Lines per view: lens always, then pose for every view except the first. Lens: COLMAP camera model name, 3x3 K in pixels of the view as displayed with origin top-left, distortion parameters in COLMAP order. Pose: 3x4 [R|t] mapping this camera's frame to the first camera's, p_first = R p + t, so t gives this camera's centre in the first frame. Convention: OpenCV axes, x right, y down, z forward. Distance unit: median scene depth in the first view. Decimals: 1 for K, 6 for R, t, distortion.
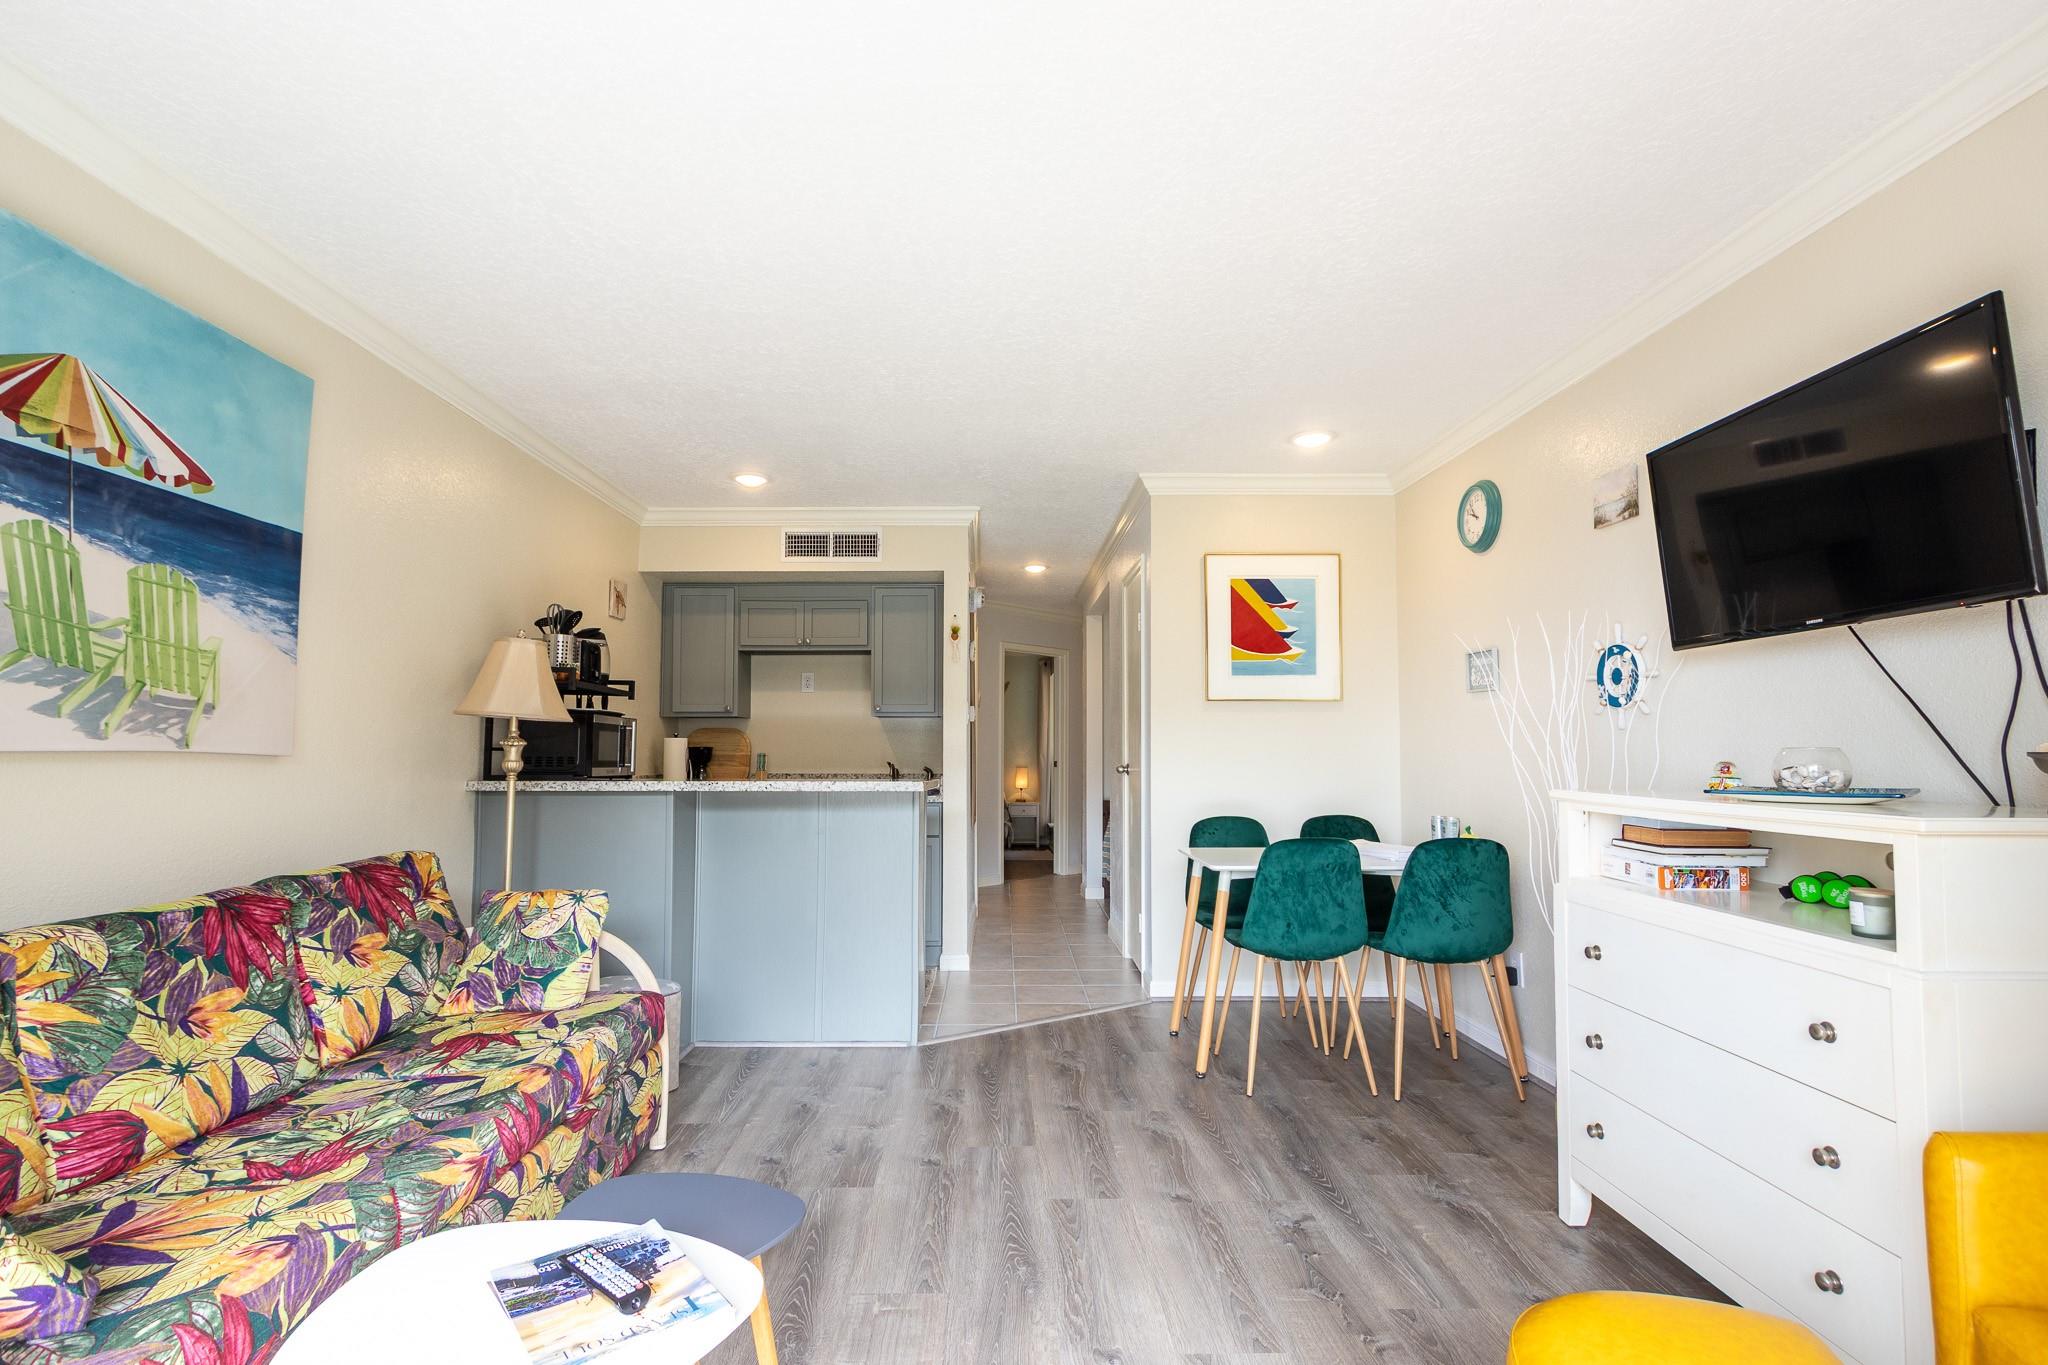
lens RADIAL K [[948.2, 0, 1008.2], [0, 948.2, 700.7], [0, 0, 1]] dist [0.002992, 0.000816]
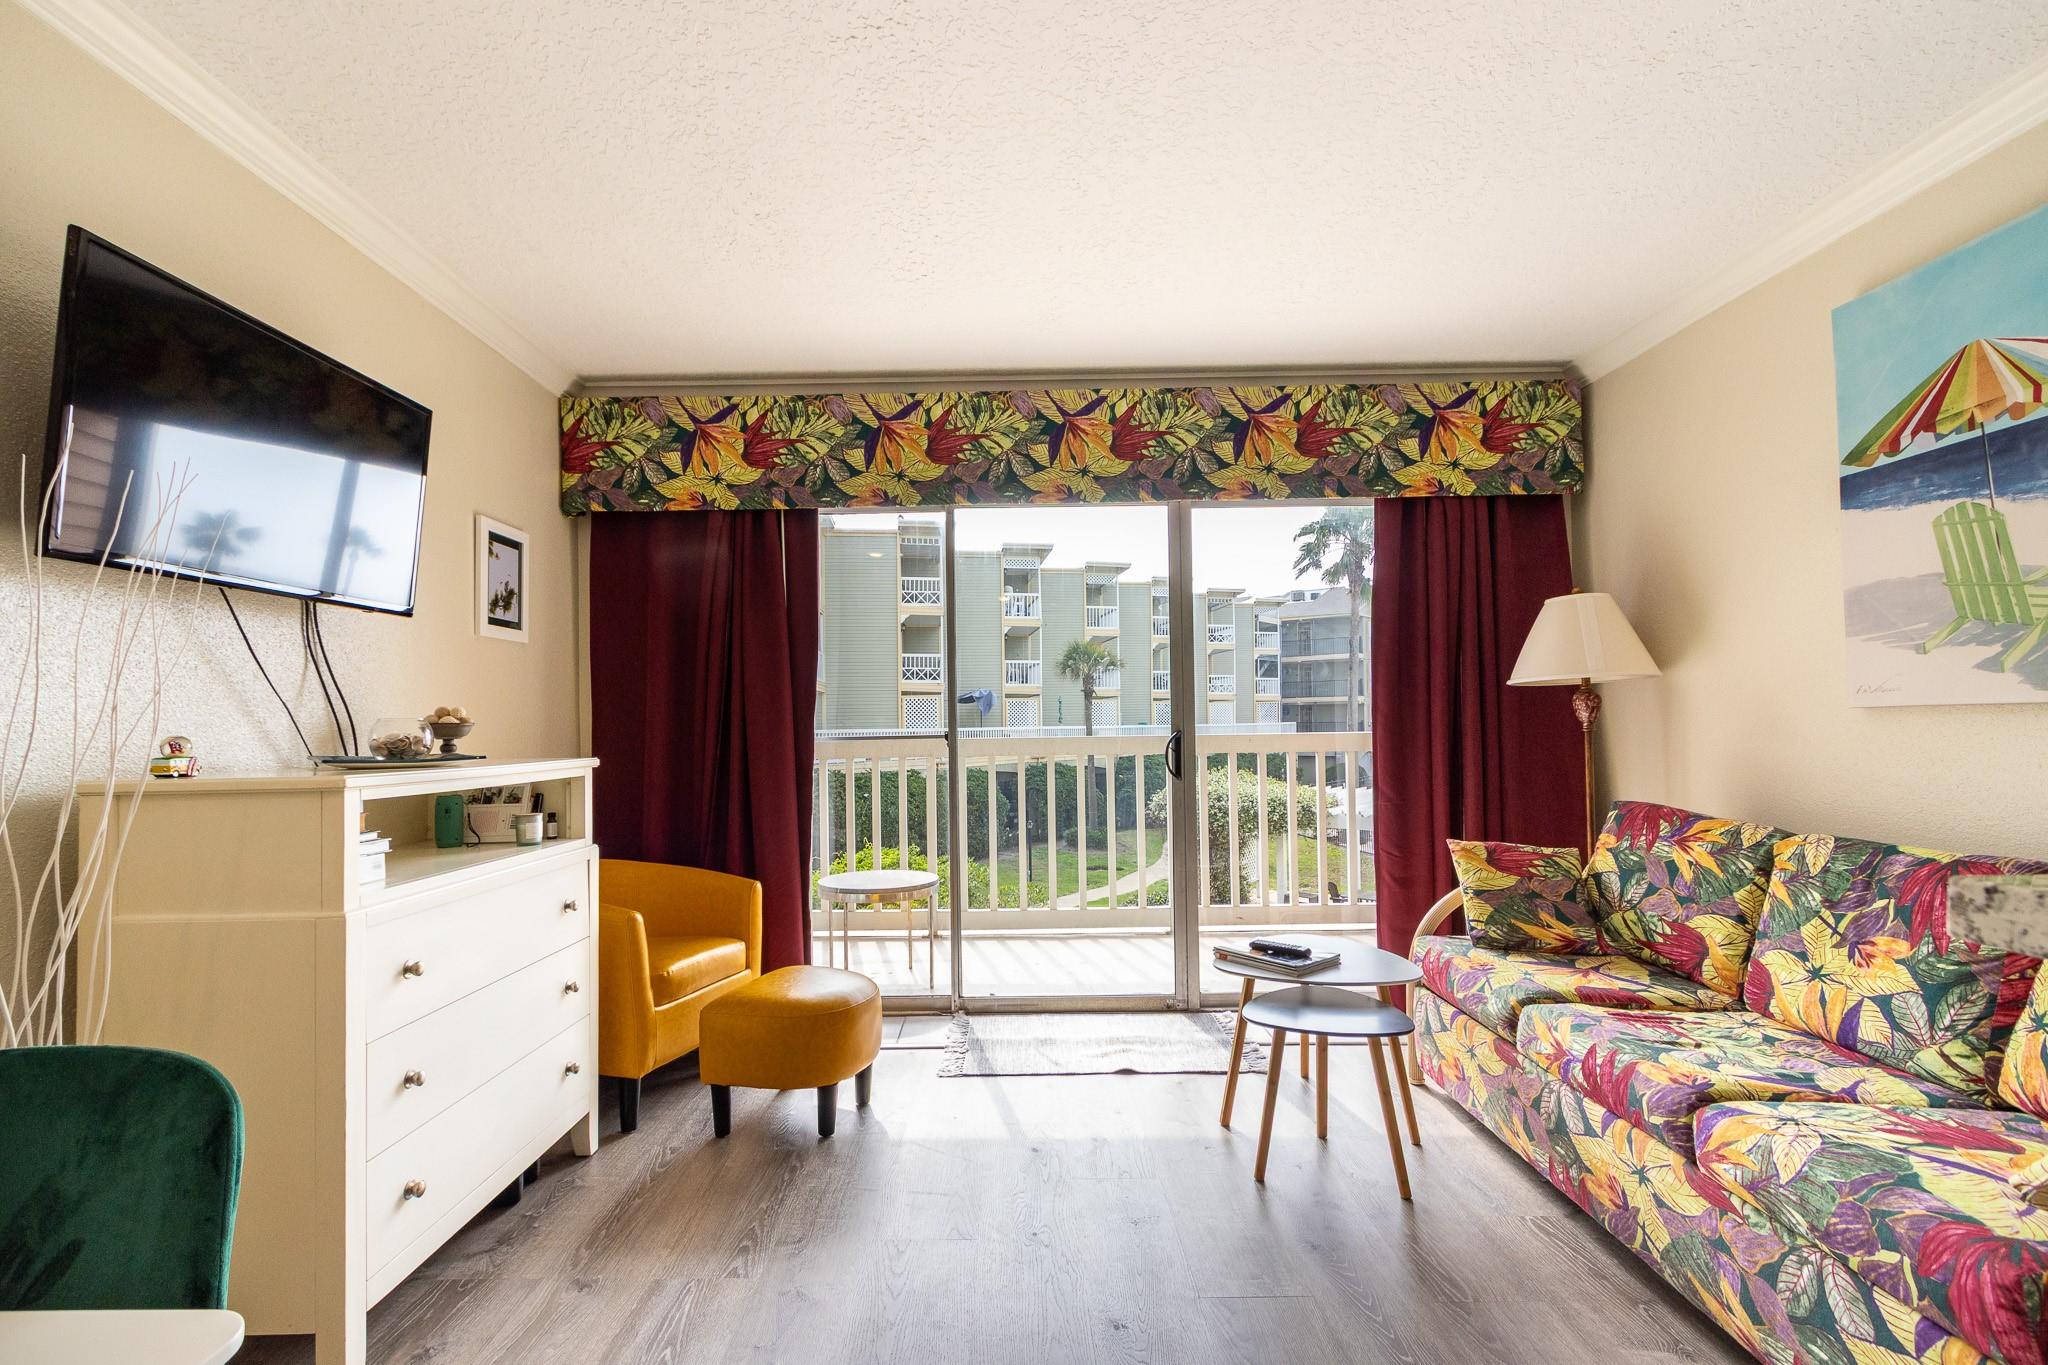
lens RADIAL K [[948.2, 0, 1008.2], [0, 948.2, 700.7], [0, 0, 1]] dist [0.002992, 0.000816]
pose [[-0.999791, 0.011928, 0.016622, 0.090558], [0.010630, 0.997044, -0.076093, 0.100188], [-0.017481, -0.075900, -0.996962, 1.749221]]
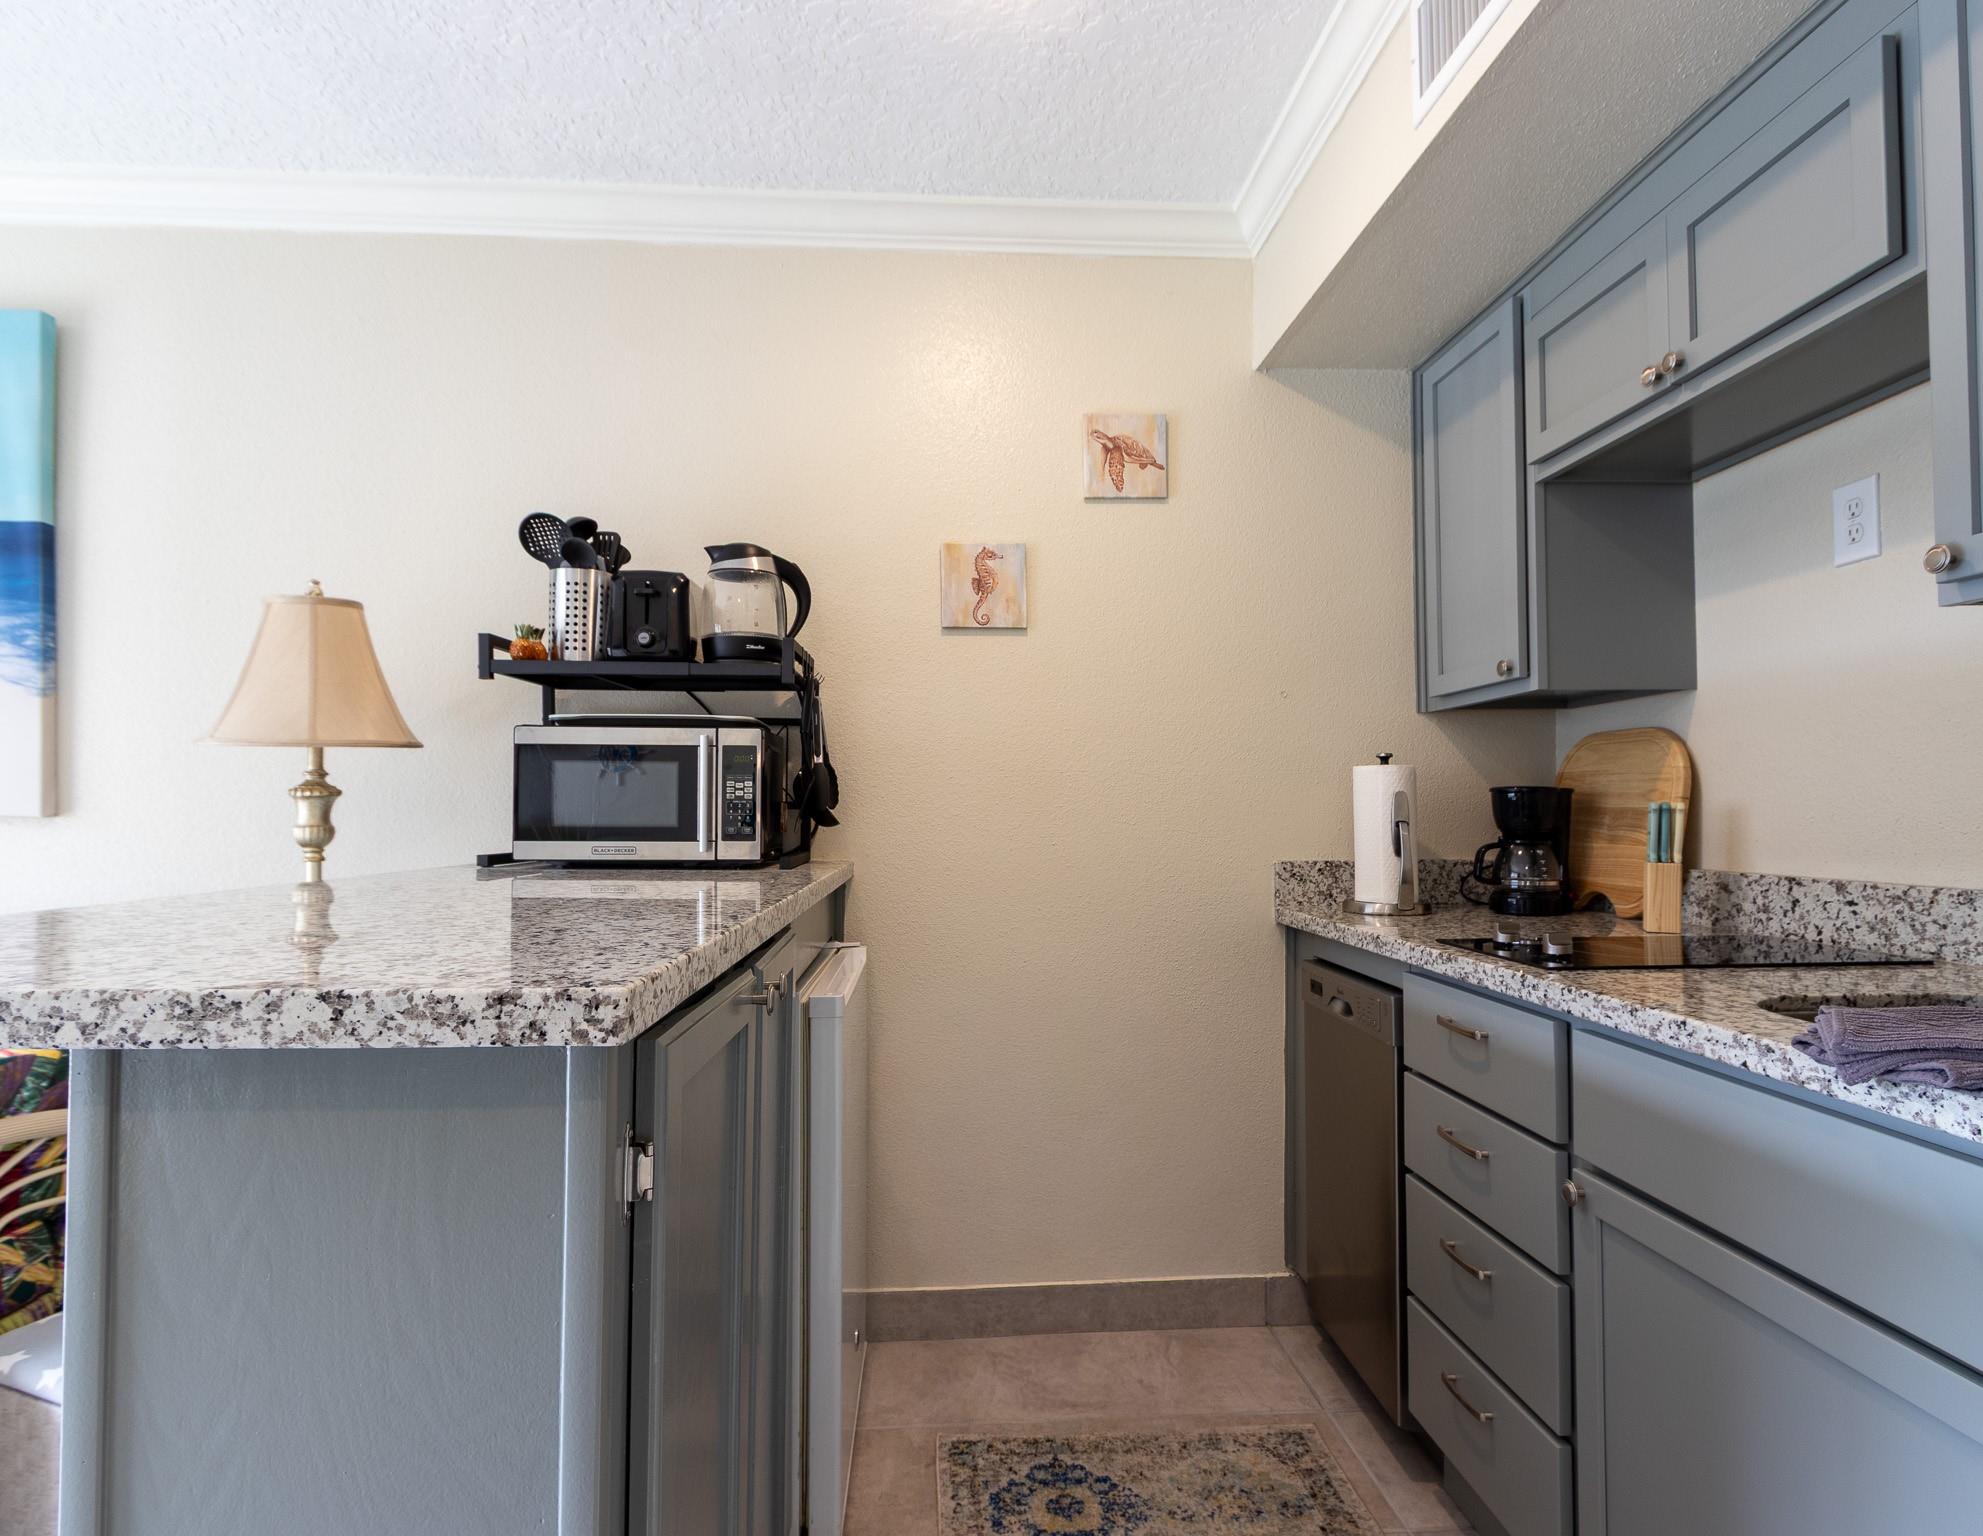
lens RADIAL K [[1053.4, 0, 990.7], [0, 1053.4, 790.6], [0, 0, 1]] dist [0.000876, -0.000757]
pose [[0.053923, -0.021197, -0.998320, 0.141768], [0.060169, 0.998027, -0.017941, 0.109977], [0.996731, -0.059101, 0.055092, 1.914044]]
